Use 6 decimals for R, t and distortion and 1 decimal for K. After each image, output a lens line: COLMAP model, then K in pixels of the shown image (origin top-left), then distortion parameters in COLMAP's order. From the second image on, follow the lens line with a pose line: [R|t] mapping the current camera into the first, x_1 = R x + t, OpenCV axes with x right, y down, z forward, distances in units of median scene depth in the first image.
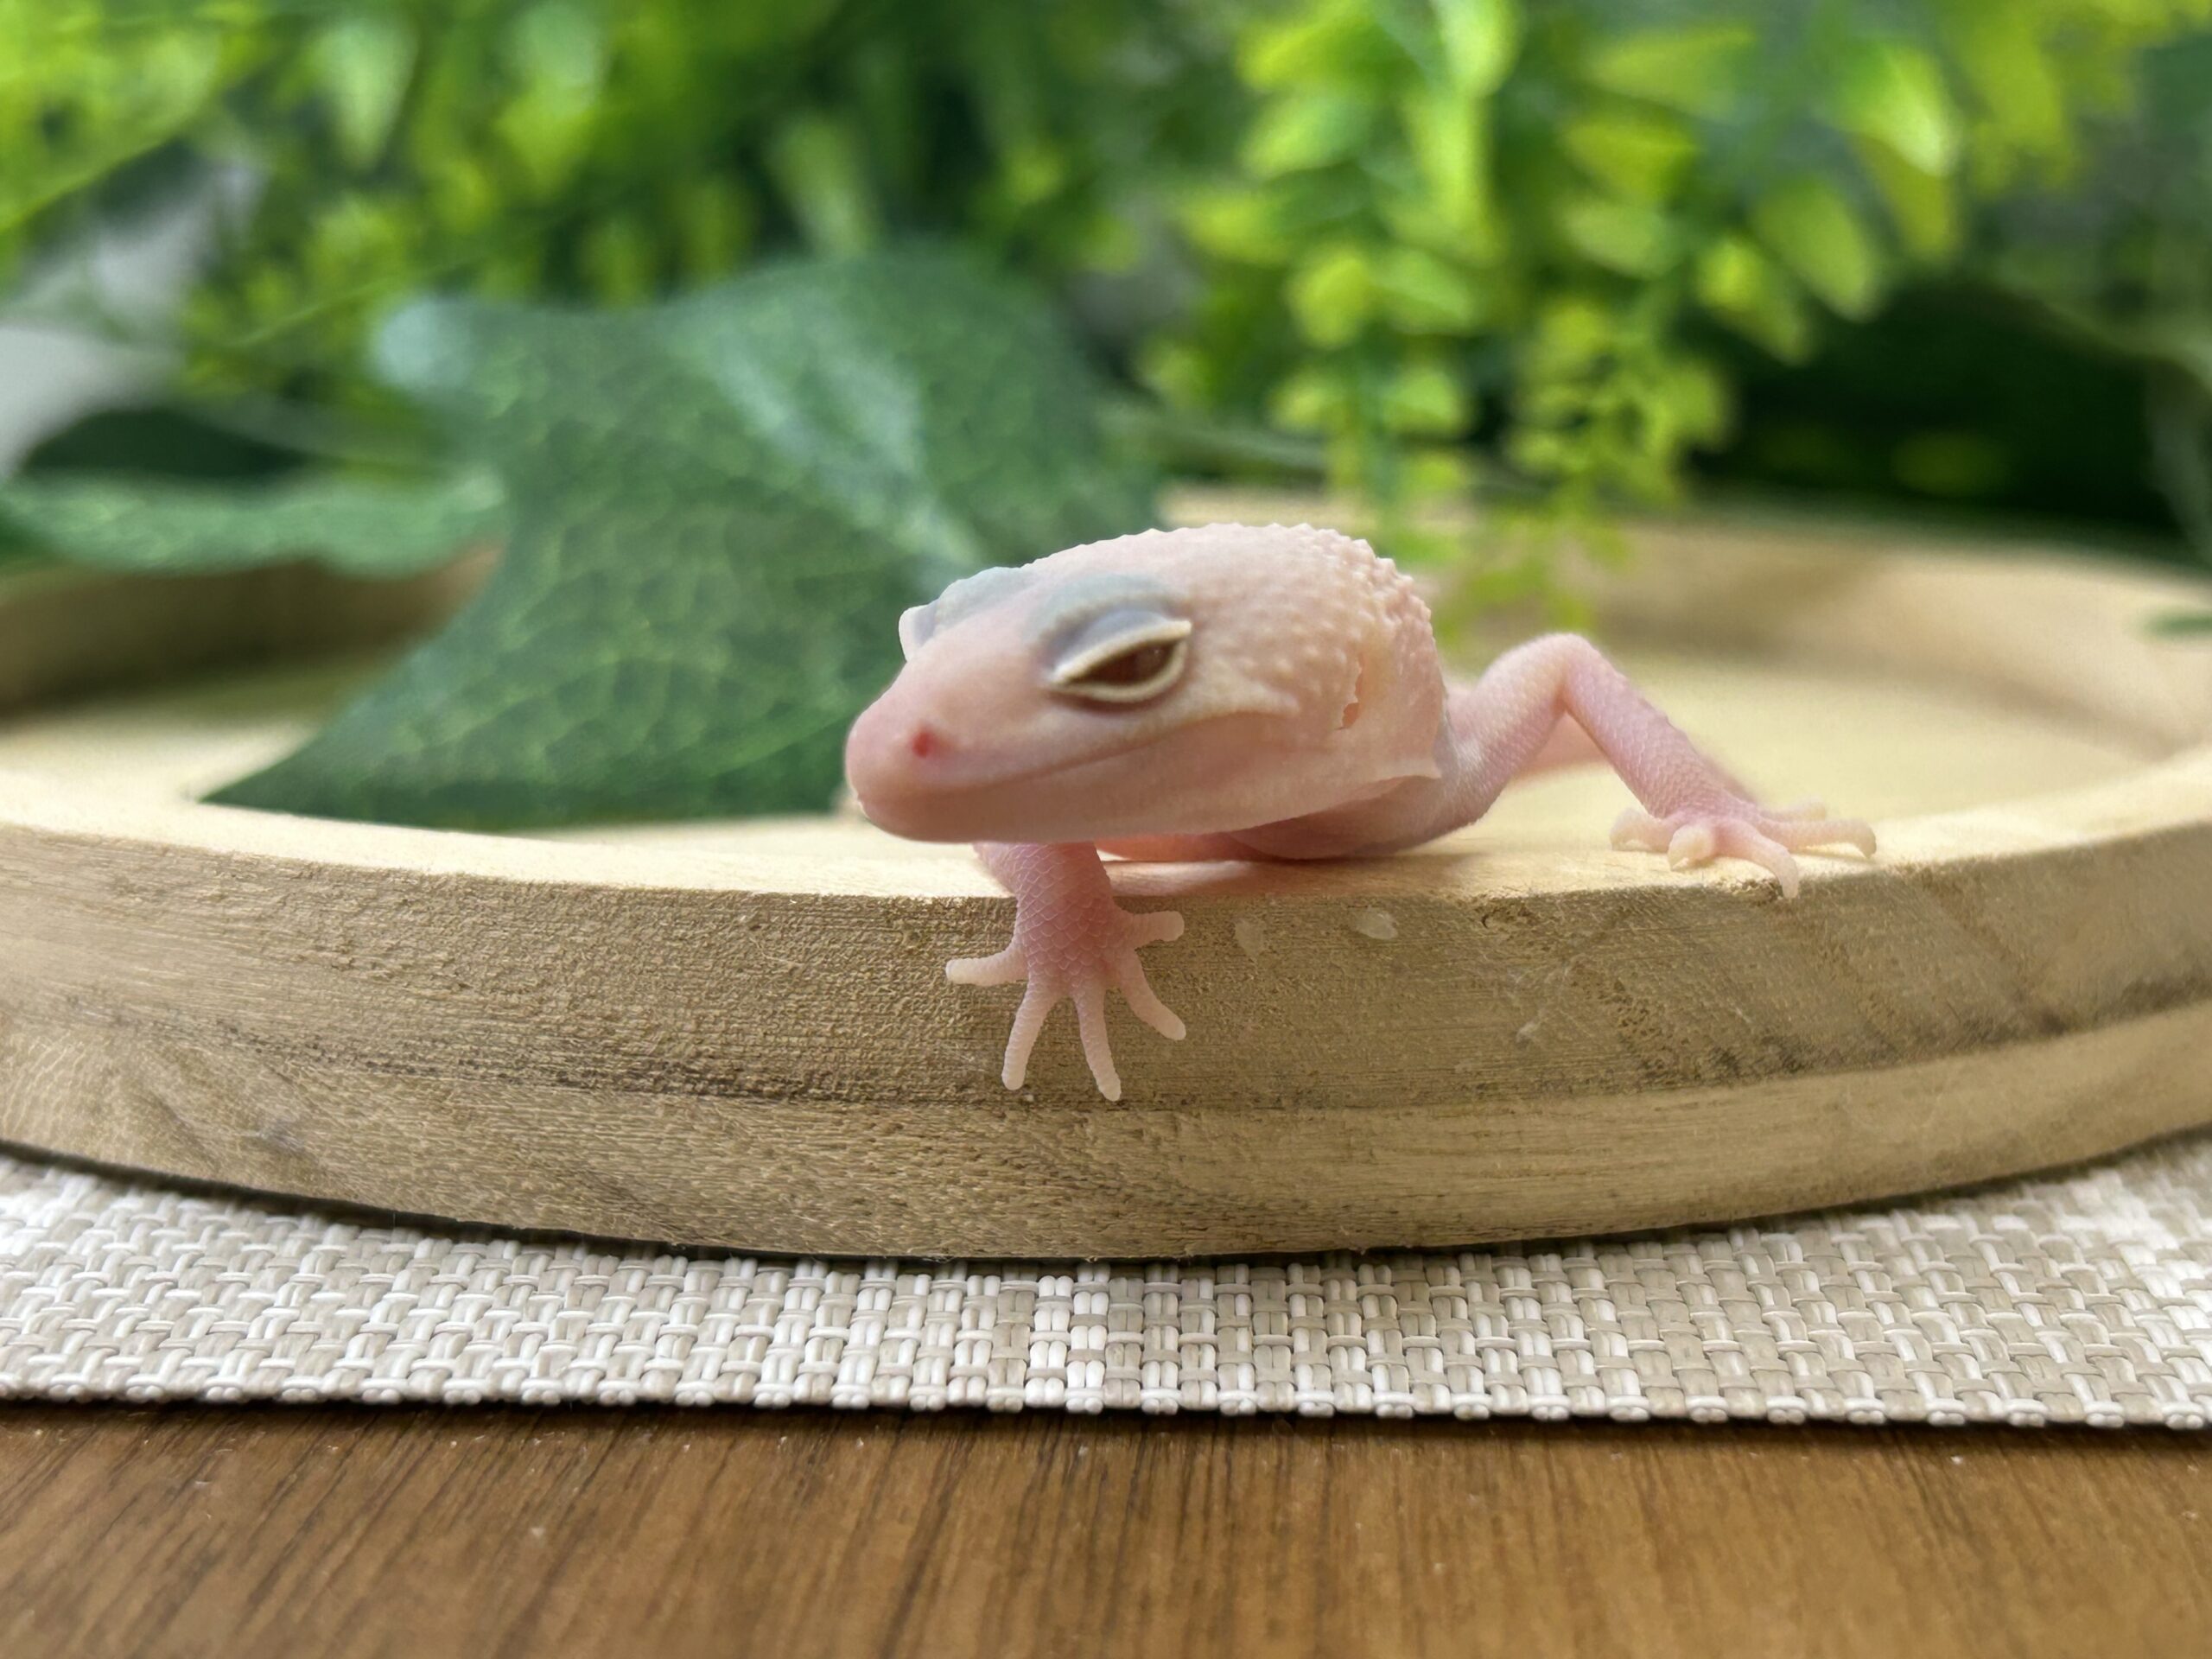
lens RADIAL K [[3377.4, 0, 1110.8], [0, 3377.4, 781.3], [0, 0, 1]] dist [0.210282, -0.842934]
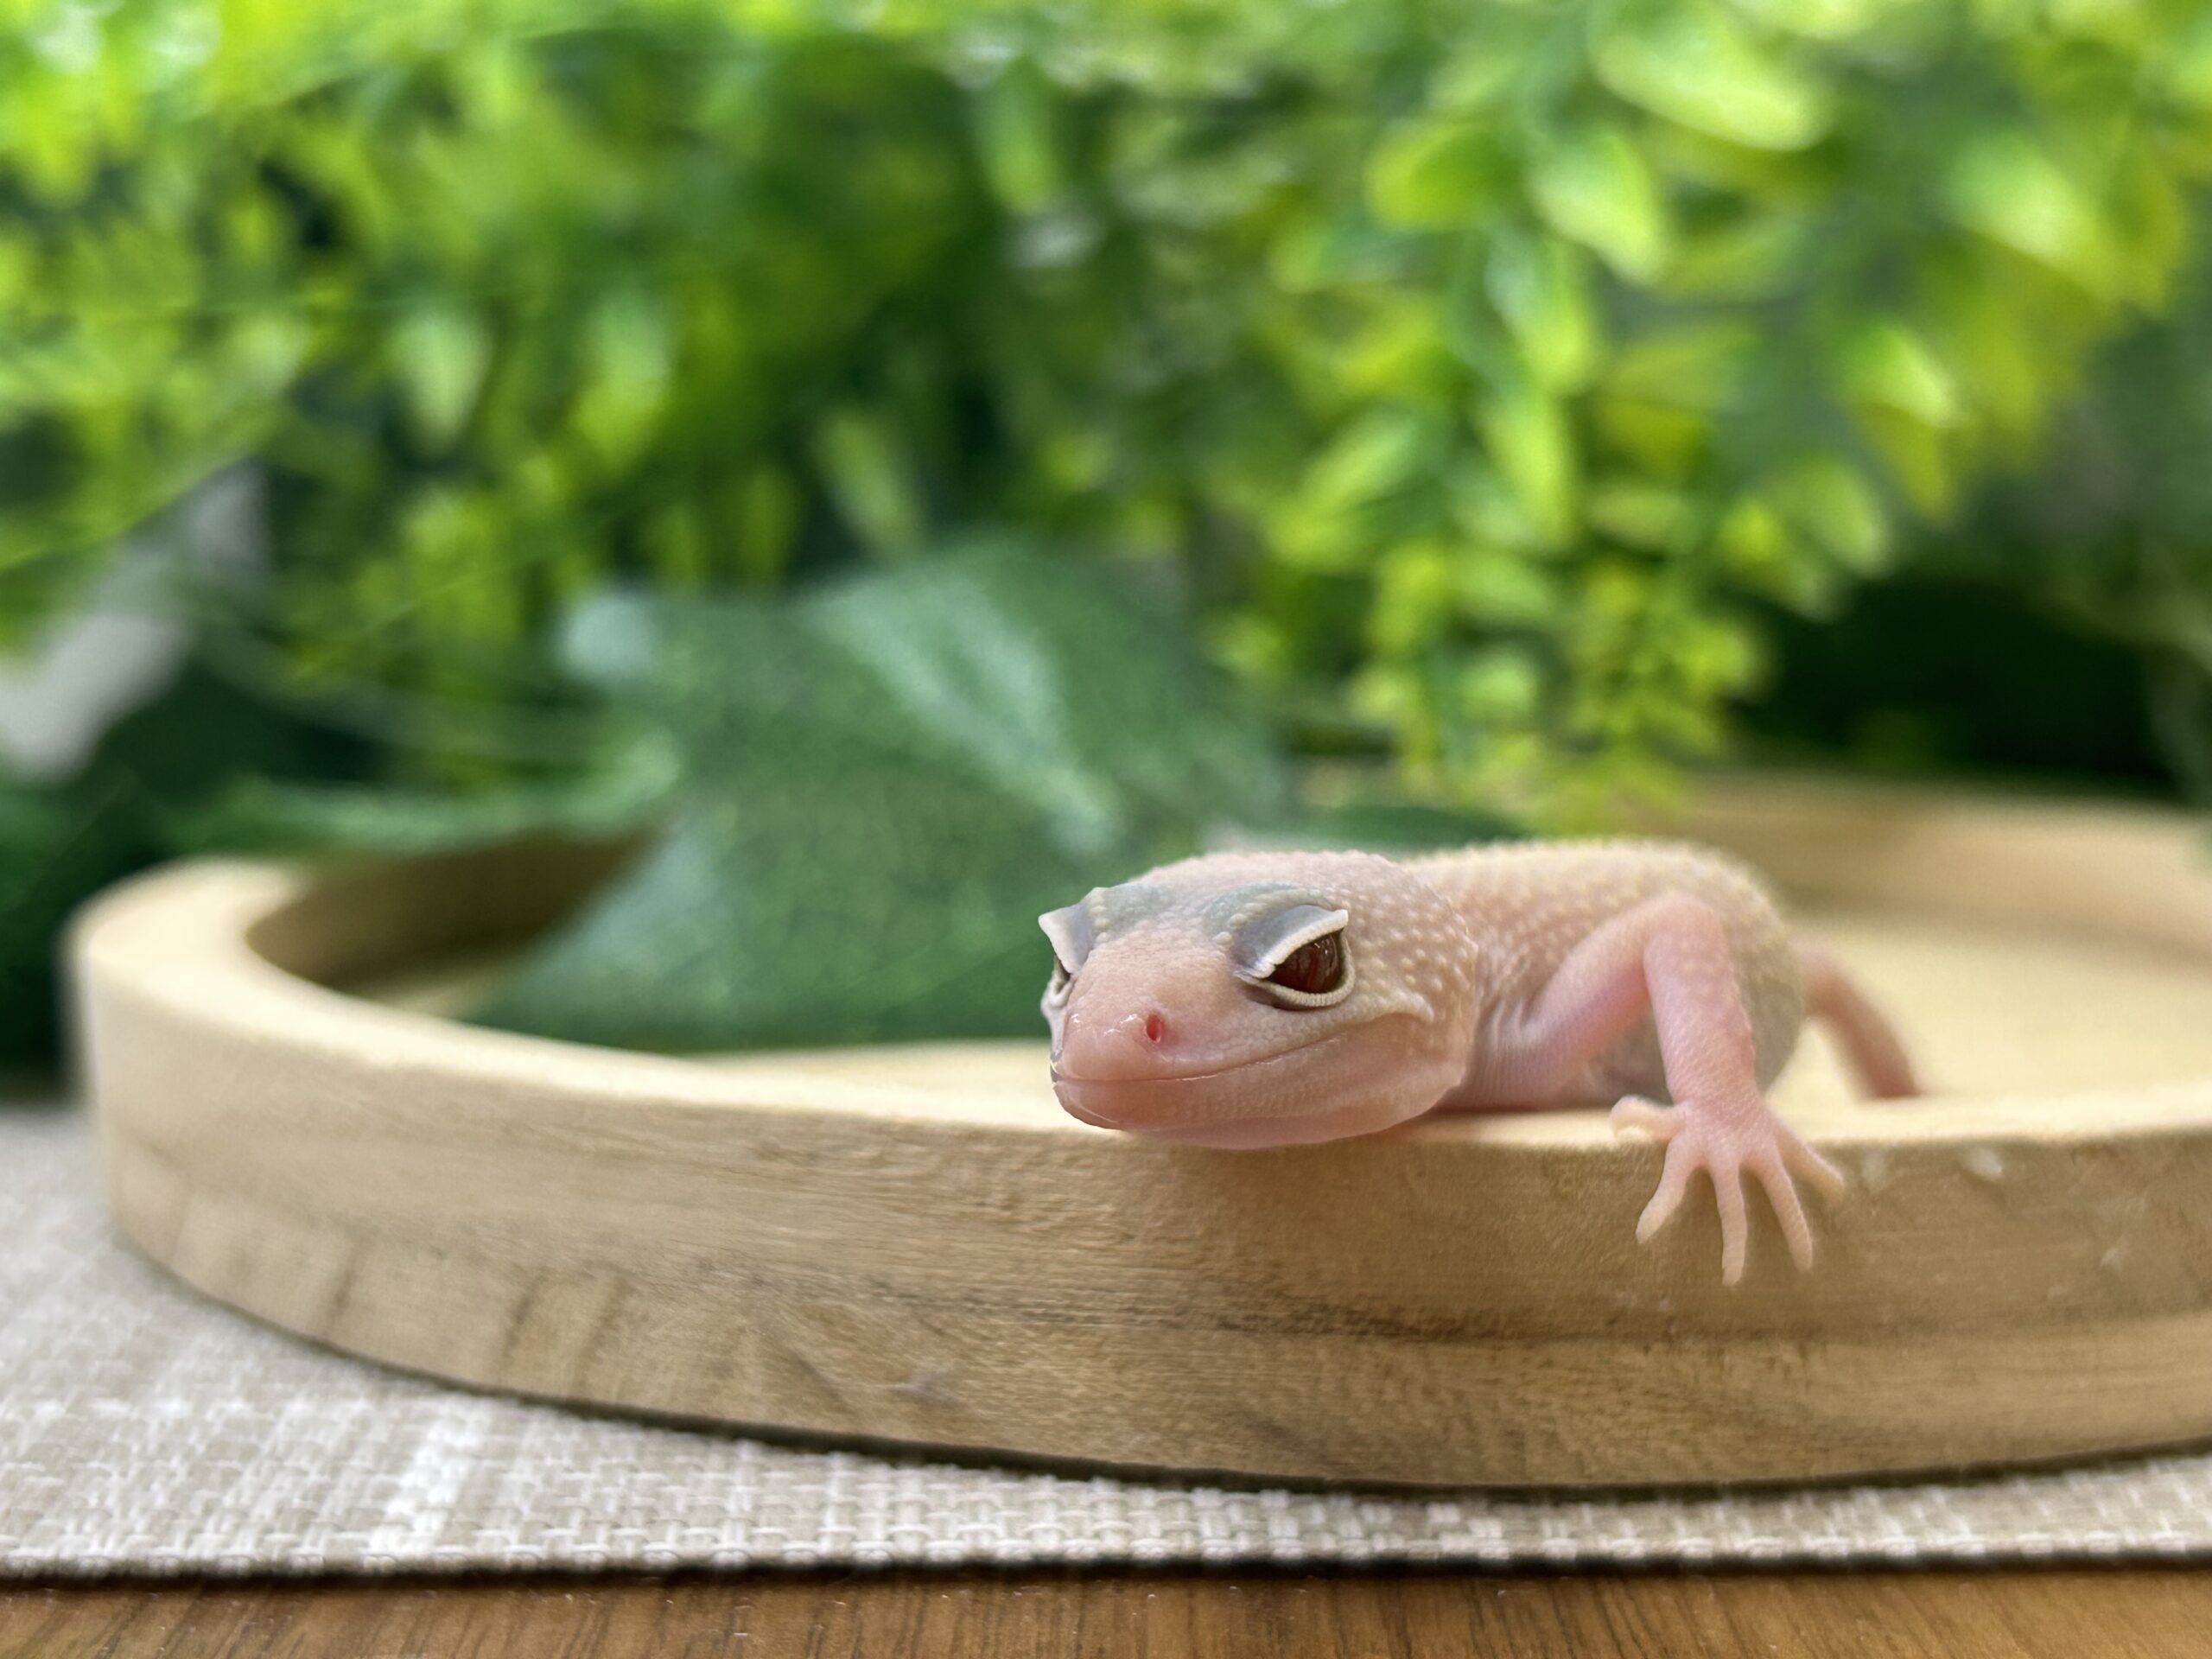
lens RADIAL K [[3377.4, 0, 1110.8], [0, 3377.4, 781.3], [0, 0, 1]] dist [0.210282, -0.842934]
pose [[0.994376, -0.013037, 0.105103, -0.301060], [0.021111, 0.996878, -0.076082, -0.001406], [-0.103783, 0.077873, 0.991547, -0.061925]]
